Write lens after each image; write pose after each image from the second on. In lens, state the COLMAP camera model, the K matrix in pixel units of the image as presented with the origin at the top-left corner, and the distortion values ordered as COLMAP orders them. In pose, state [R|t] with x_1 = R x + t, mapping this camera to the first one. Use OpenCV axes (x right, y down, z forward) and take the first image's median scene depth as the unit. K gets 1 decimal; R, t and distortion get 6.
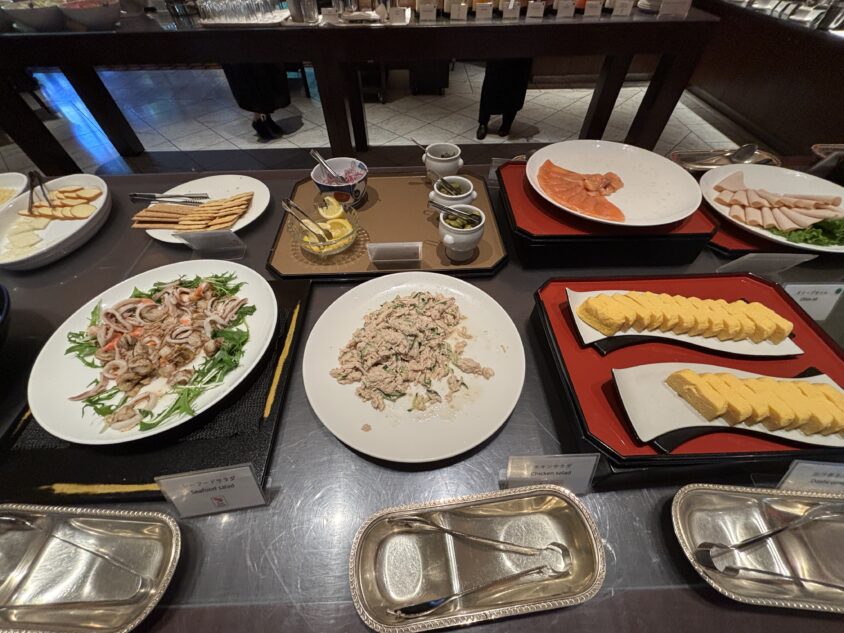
lens RADIAL K [[339.0, 0, 422.0], [0, 339.0, 316.5], [0, 0, 1]] dist [0.000891, 0.000163]
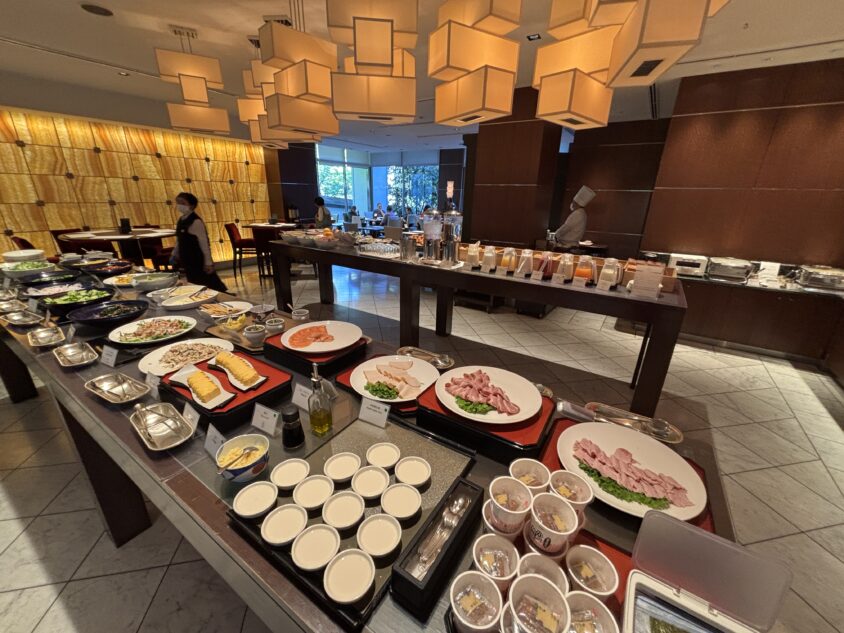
lens RADIAL K [[339.0, 0, 422.0], [0, 339.0, 316.5], [0, 0, 1]] dist [0.000891, 0.000163]
pose [[0.817972, 0.222916, -0.530311, 1.007580], [-0.464214, 0.800235, -0.379644, 0.003909], [0.339745, 0.556716, 0.758051, -0.207011]]
